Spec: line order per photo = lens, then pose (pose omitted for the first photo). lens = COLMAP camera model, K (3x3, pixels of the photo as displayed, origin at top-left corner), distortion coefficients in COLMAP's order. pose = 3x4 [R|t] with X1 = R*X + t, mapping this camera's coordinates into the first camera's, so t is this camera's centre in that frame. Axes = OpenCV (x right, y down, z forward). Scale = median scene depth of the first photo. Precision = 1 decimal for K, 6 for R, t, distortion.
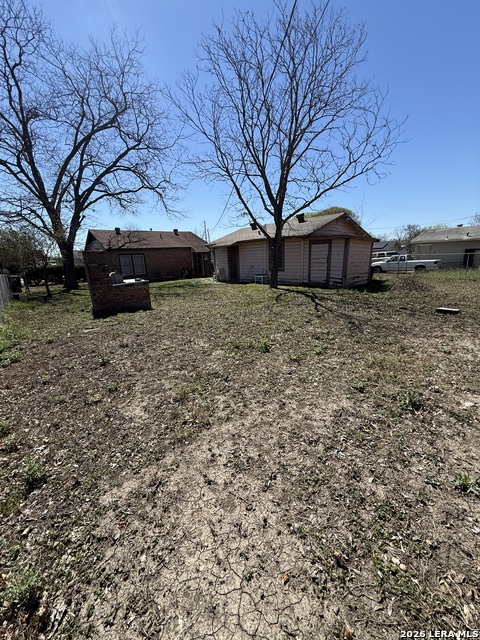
lens RADIAL K [[254.3, 0, 238.5], [0, 254.3, 318.8], [0, 0, 1]] dist [-0.000167, 0.000054]
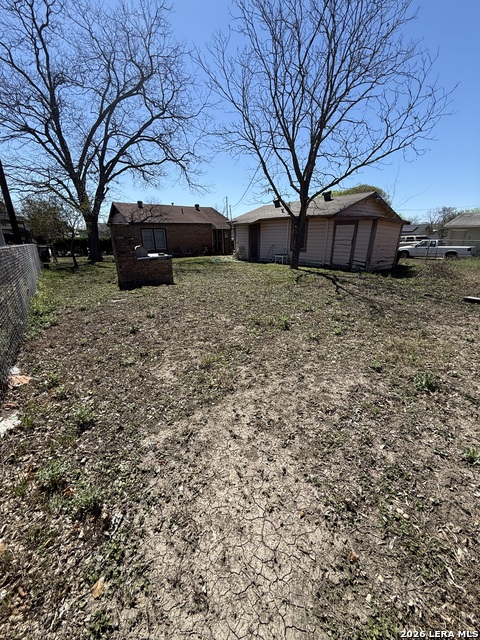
lens RADIAL K [[254.3, 0, 238.0], [0, 254.3, 319.4], [0, 0, 1]] dist [-0.000167, 0.000054]
pose [[0.996718, 0.056352, -0.058116, -0.026919], [-0.051484, 0.995294, 0.082097, 0.013428], [0.062468, -0.078836, 0.994928, -0.034378]]
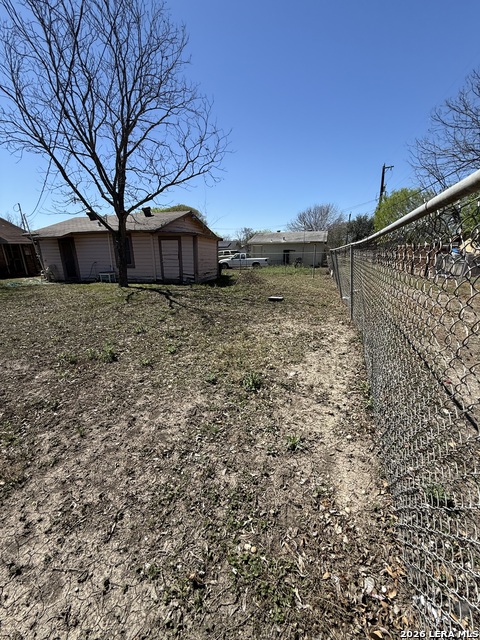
lens RADIAL K [[254.3, 0, 239.9], [0, 254.3, 318.6], [0, 0, 1]] dist [-0.000167, 0.000054]
pose [[0.855711, -0.107903, 0.506079, 0.053067], [0.102179, 0.993995, 0.039162, -0.003450], [-0.507265, 0.018199, 0.861598, 0.034677]]
